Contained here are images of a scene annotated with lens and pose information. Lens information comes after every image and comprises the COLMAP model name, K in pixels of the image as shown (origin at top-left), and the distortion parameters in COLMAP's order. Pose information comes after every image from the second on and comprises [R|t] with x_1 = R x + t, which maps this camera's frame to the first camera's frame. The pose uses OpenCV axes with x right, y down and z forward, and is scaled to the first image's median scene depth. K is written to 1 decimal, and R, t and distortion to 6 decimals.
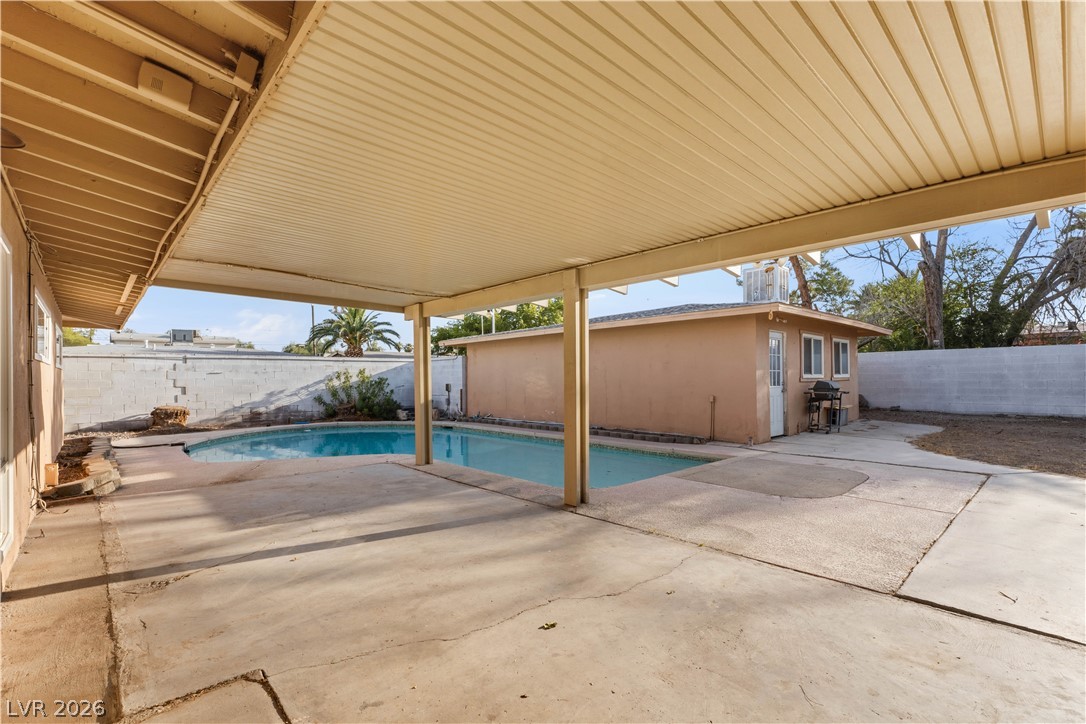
lens RADIAL K [[490.9, 0, 543.6], [0, 490.9, 372.4], [0, 0, 1]] dist [0.003288, 0.000326]
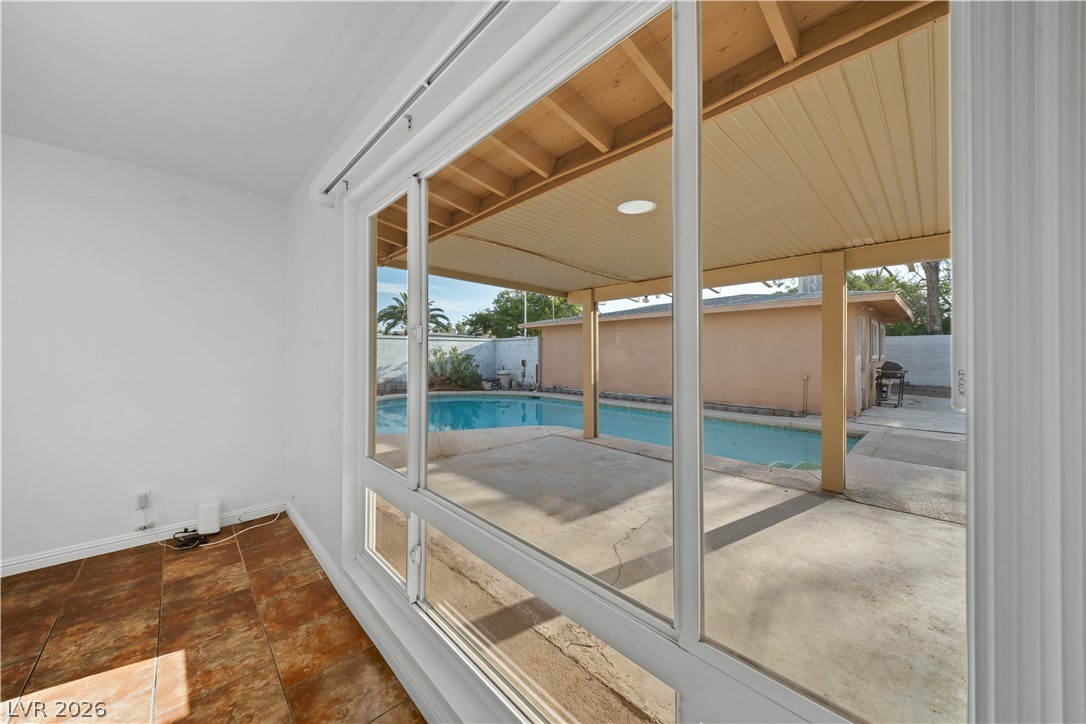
lens RADIAL K [[383.3, 0, 543.0], [0, 383.3, 350.7], [0, 0, 1]] dist [0.001580, -0.004609]
pose [[0.999956, 0.007628, 0.005435, -0.160781], [-0.007648, 0.999964, 0.003686, -0.003045], [-0.005406, -0.003728, 0.999978, 0.070967]]
